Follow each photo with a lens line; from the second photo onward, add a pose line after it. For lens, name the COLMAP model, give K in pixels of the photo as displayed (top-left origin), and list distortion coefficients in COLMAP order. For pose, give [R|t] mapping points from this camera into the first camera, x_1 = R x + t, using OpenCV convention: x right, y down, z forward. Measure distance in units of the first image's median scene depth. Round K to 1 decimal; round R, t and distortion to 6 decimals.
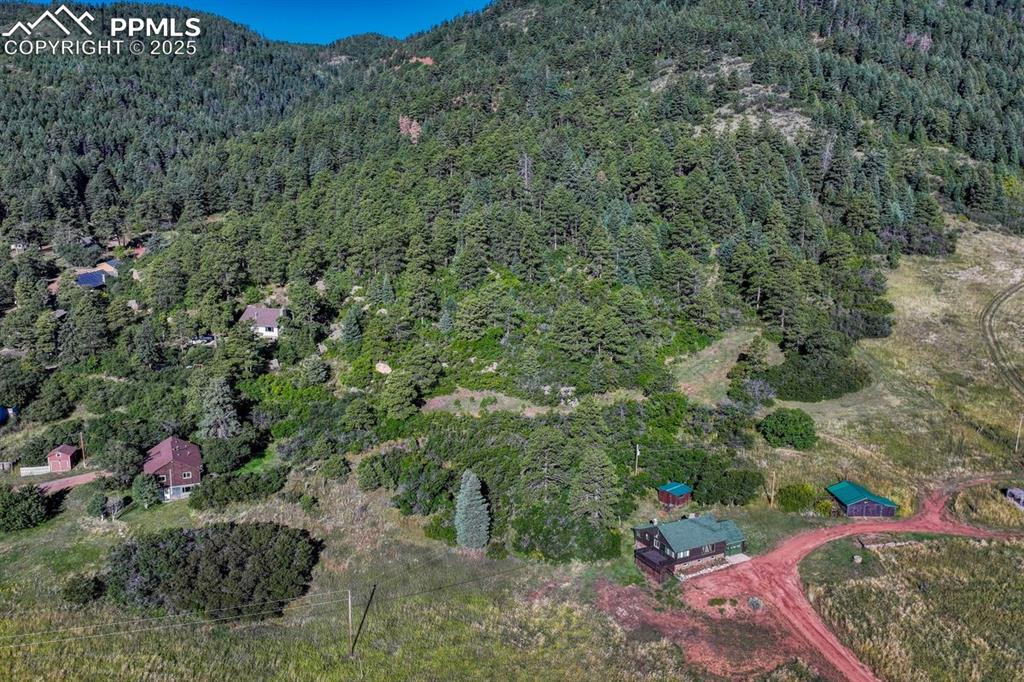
lens RADIAL K [[850.6, 0, 510.8], [0, 850.6, 340.3], [0, 0, 1]] dist [0.067827, -0.063584]
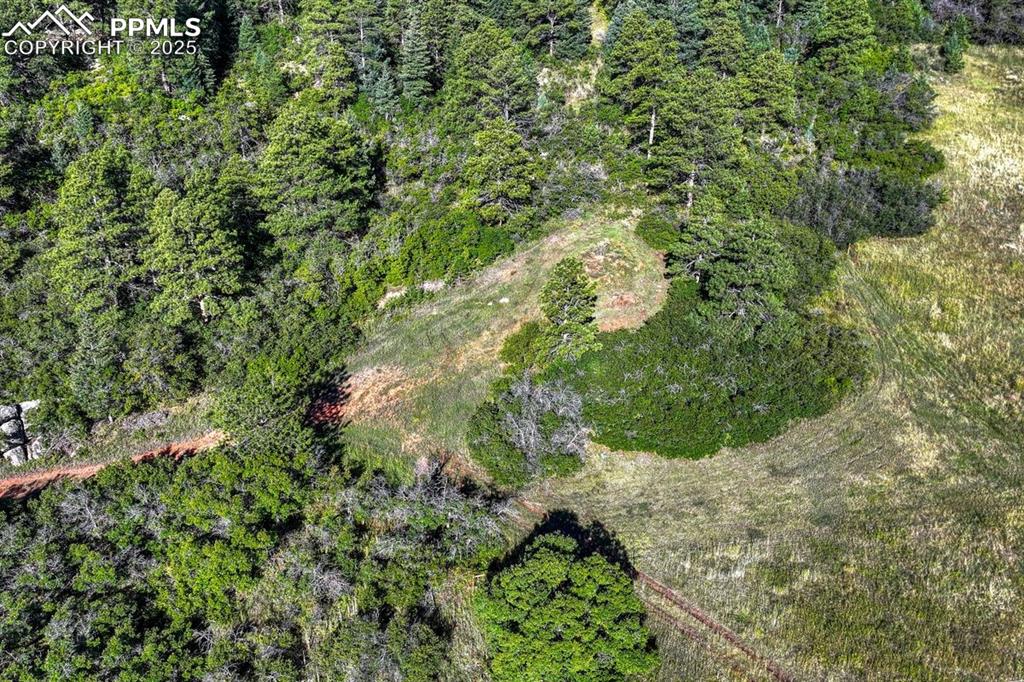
lens RADIAL K [[850.6, 0, 512.7], [0, 850.6, 342.0], [0, 0, 1]] dist [0.067827, -0.063584]
pose [[0.999735, 0.017420, -0.015071, 0.229318], [-0.013676, 0.975358, 0.220205, -0.043230], [0.018535, -0.219941, 0.975337, 0.538409]]
